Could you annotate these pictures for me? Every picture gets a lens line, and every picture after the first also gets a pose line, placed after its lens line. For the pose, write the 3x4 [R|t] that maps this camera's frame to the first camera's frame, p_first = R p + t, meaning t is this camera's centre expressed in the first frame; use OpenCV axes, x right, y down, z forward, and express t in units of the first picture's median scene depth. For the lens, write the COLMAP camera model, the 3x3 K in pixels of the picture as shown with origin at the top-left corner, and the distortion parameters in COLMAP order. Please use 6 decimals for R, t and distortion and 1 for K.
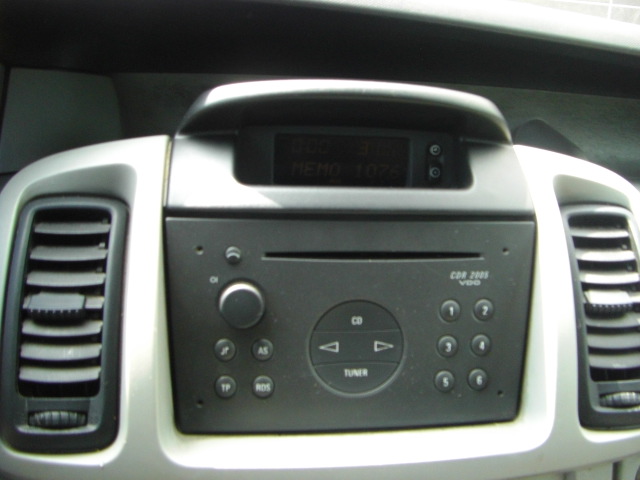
lens RADIAL K [[691.5, 0, 321.8], [0, 691.5, 212.7], [0, 0, 1]] dist [-0.156555, 0.095925]
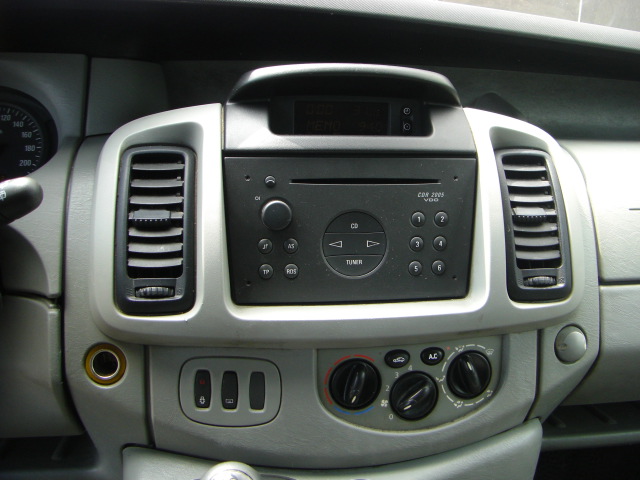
lens RADIAL K [[691.5, 0, 321.8], [0, 691.5, 212.7], [0, 0, 1]] dist [-0.156555, 0.095925]
pose [[0.999817, -0.017300, 0.008189, -0.029799], [0.017152, 0.999695, 0.017777, 0.100275], [-0.008494, -0.017633, 0.999808, -0.471097]]
